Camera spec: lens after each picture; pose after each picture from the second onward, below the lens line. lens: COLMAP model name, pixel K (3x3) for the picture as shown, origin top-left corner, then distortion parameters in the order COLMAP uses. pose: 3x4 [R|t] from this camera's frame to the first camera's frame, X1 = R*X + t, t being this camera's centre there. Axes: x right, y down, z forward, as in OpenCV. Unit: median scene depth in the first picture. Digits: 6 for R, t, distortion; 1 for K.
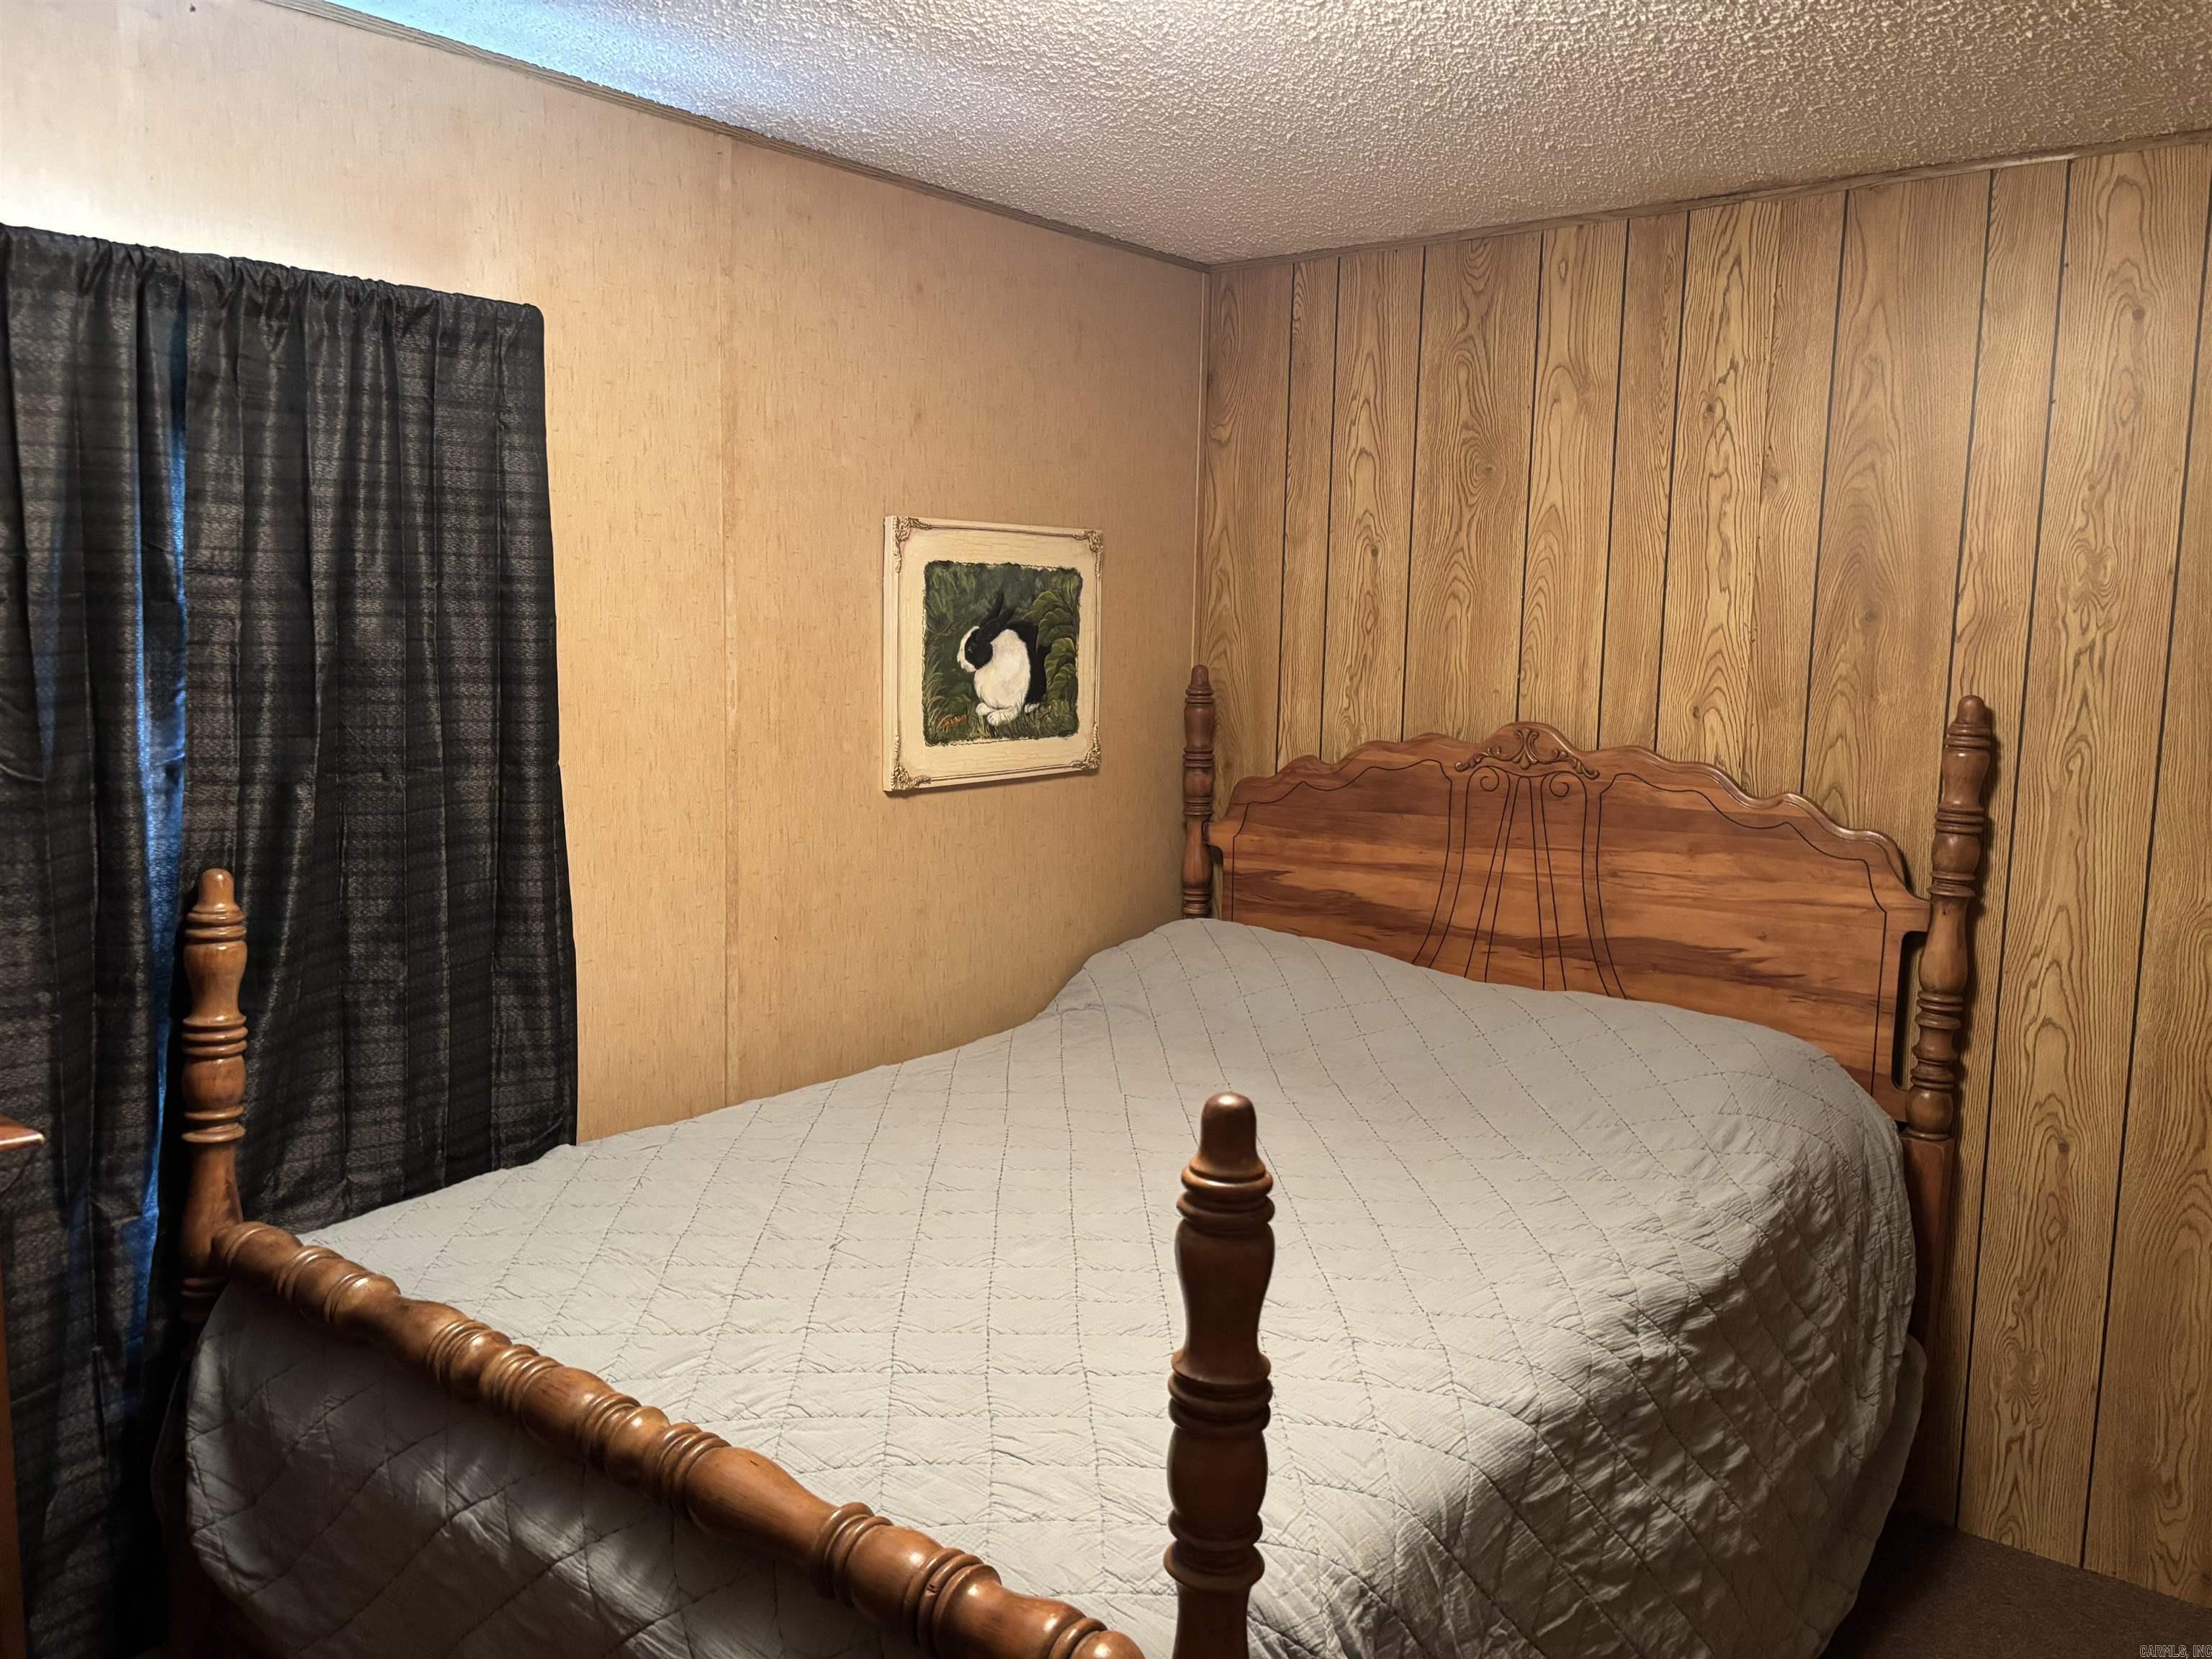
lens RADIAL K [[1672.0, 0, 1109.7], [0, 1672.0, 825.6], [0, 0, 1]] dist [0.042210, -0.045714]
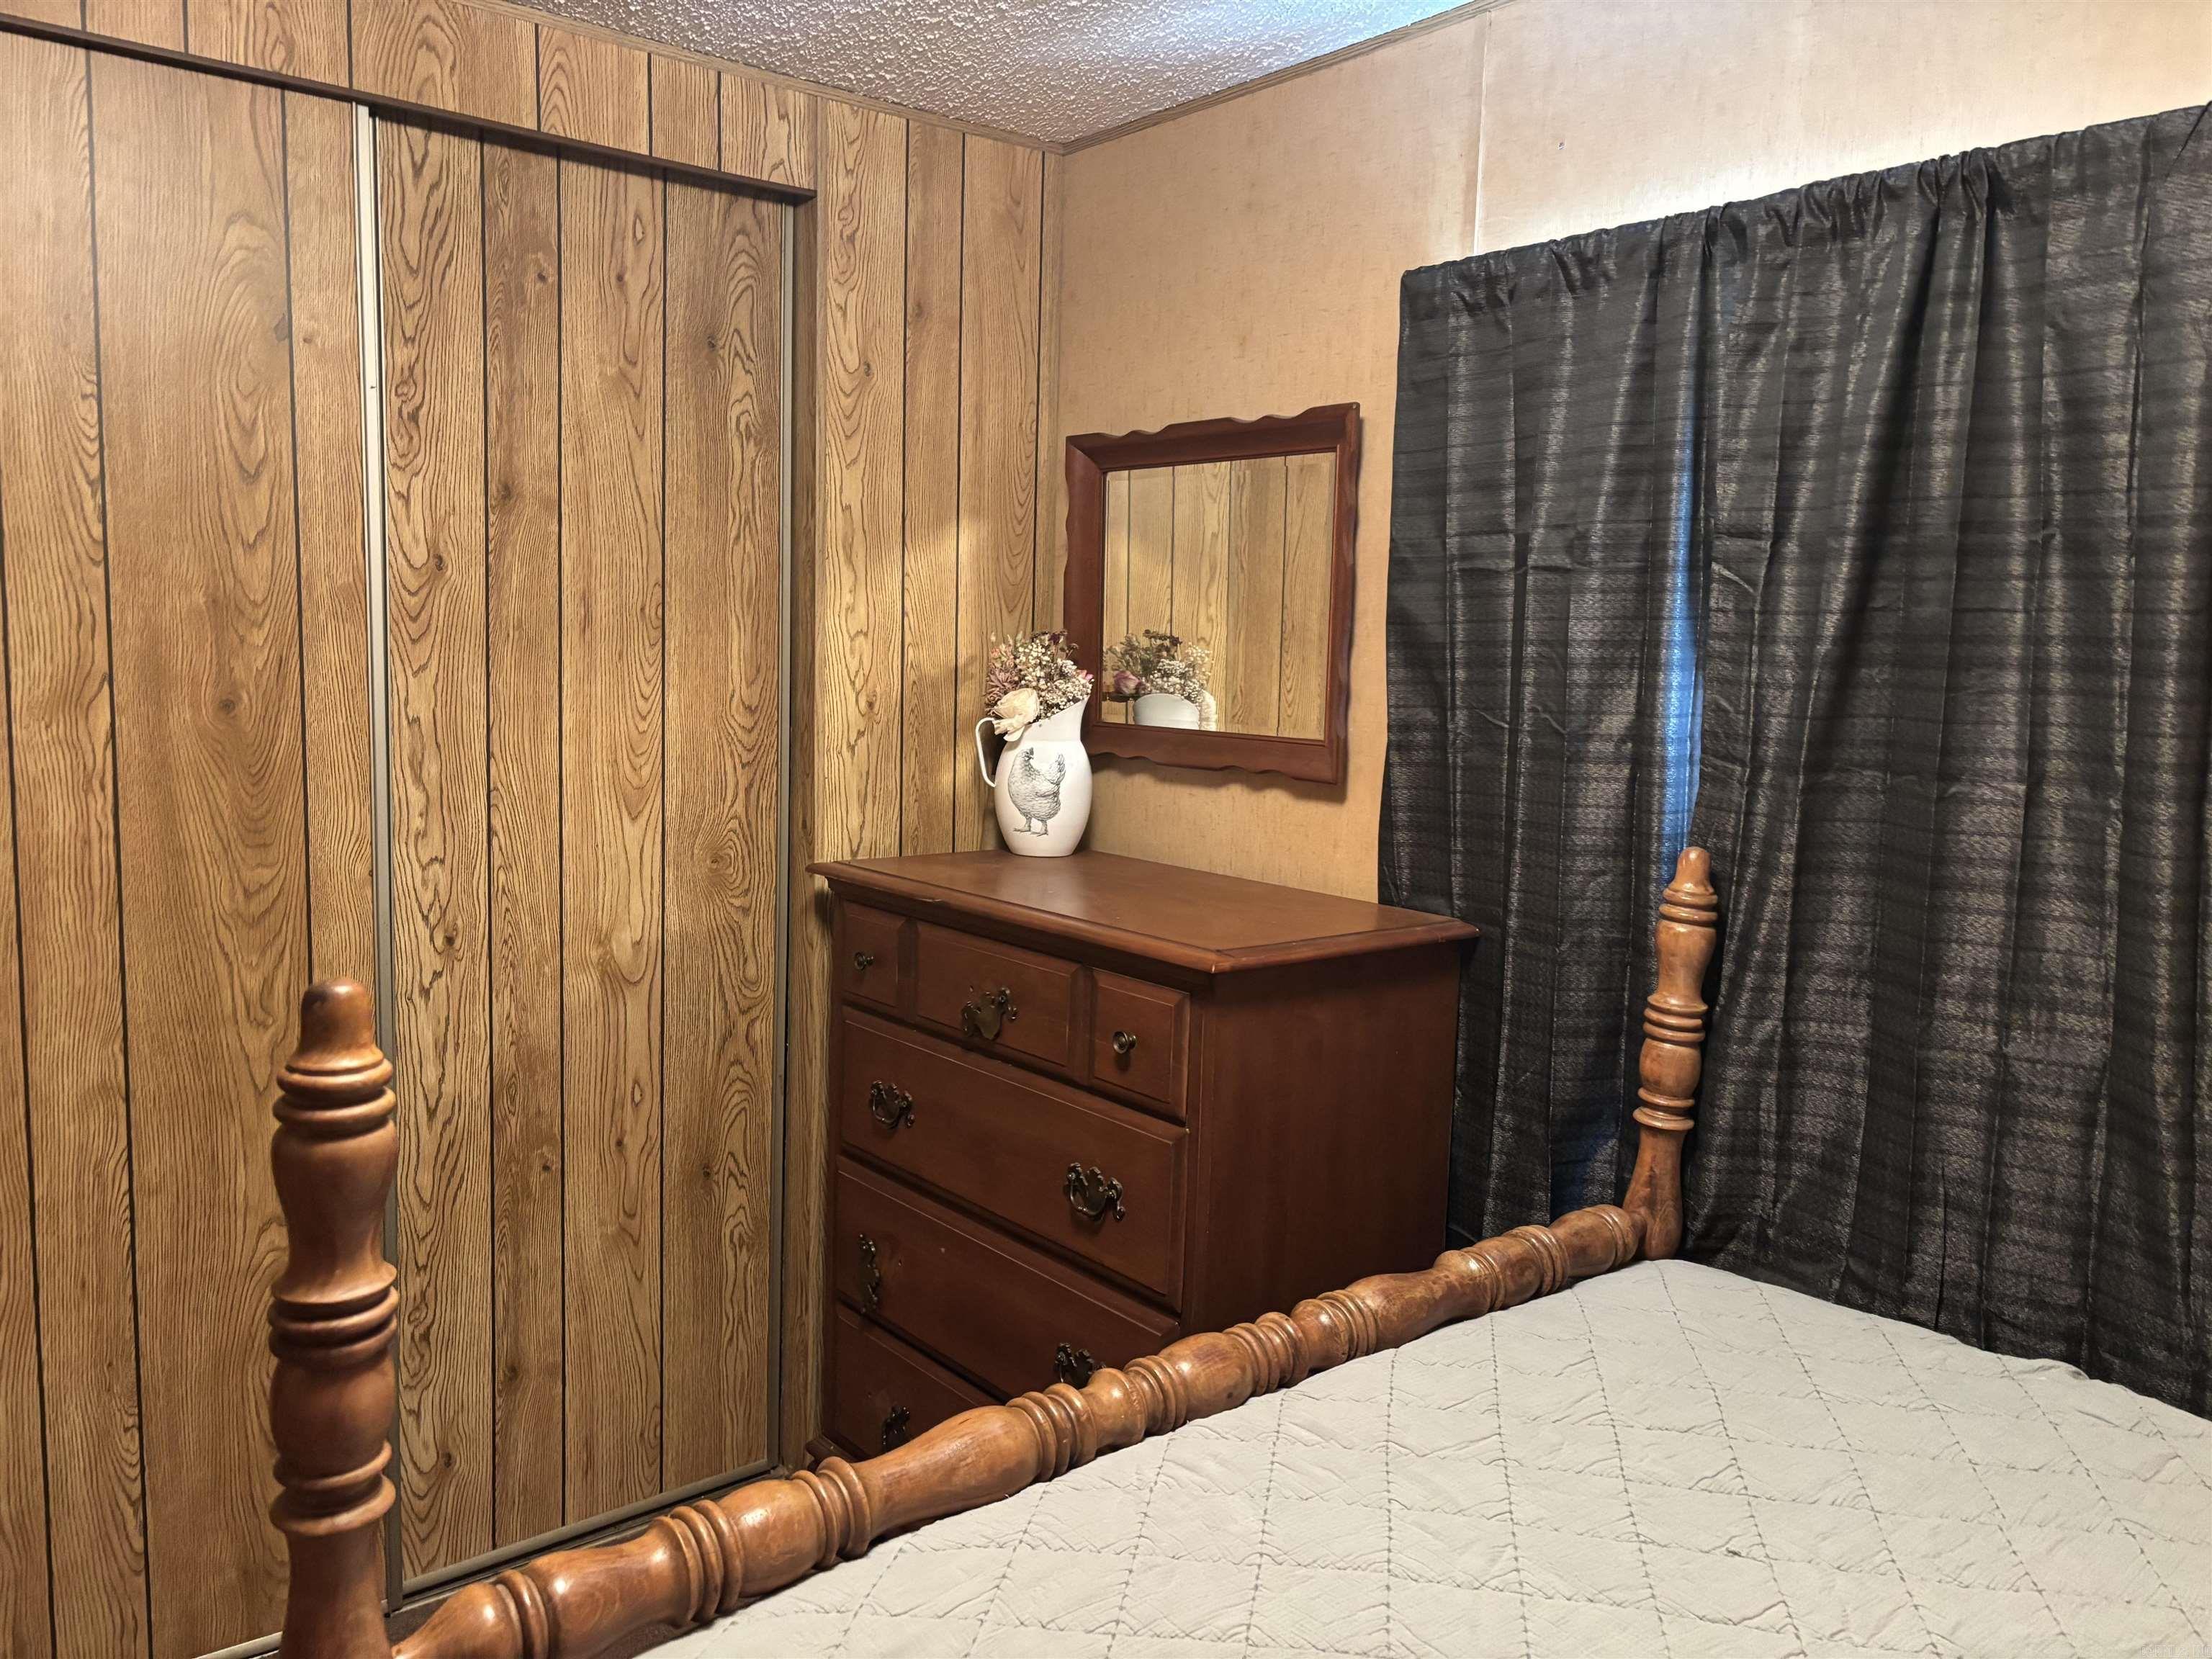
lens RADIAL K [[1672.0, 0, 1109.7], [0, 1672.0, 825.6], [0, 0, 1]] dist [0.042210, -0.045714]
pose [[-0.204378, 0.085081, -0.975188, 0.301921], [-0.157225, 0.980429, 0.118489, -0.030576], [0.966183, 0.177541, -0.187001, 0.556490]]
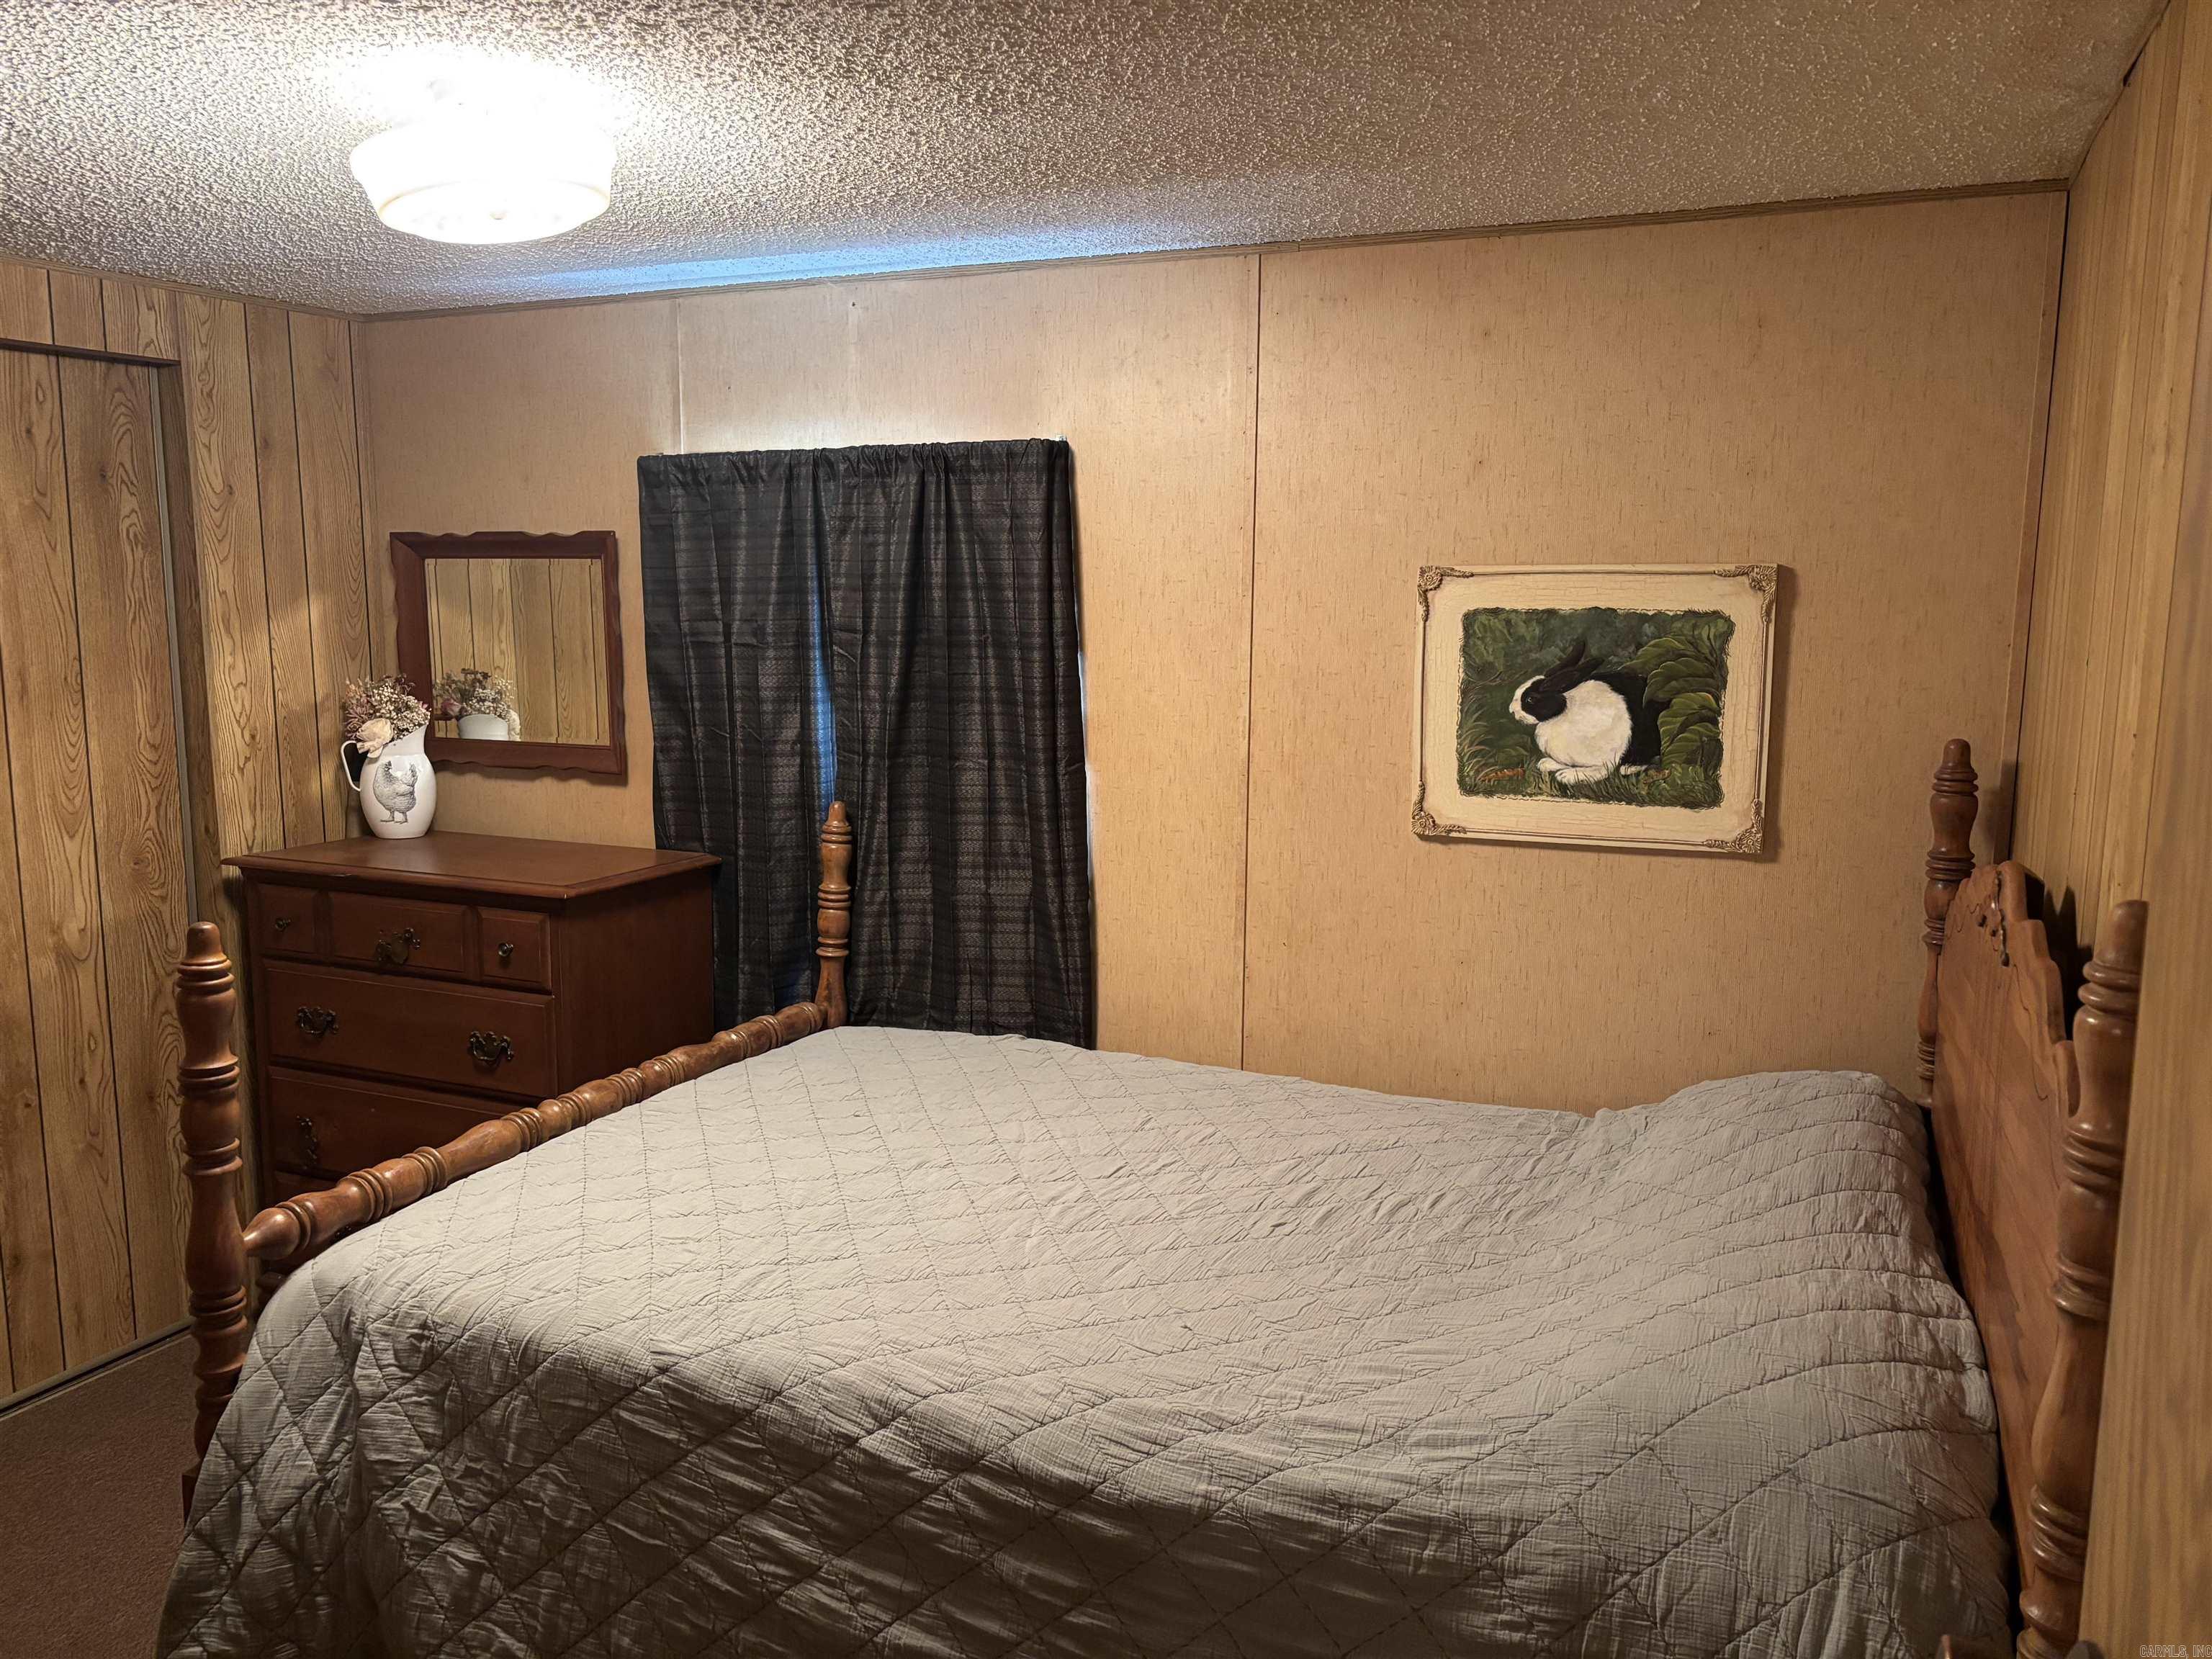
lens RADIAL K [[1693.7, 0, 1106.0], [0, 1693.7, 829.5], [0, 0, 1]] dist [0.121639, -0.175231]
pose [[0.242741, 0.122043, -0.962384, 0.805431], [-0.123949, 0.987826, 0.094006, -0.095020], [0.962140, 0.096468, 0.254912, 0.534982]]
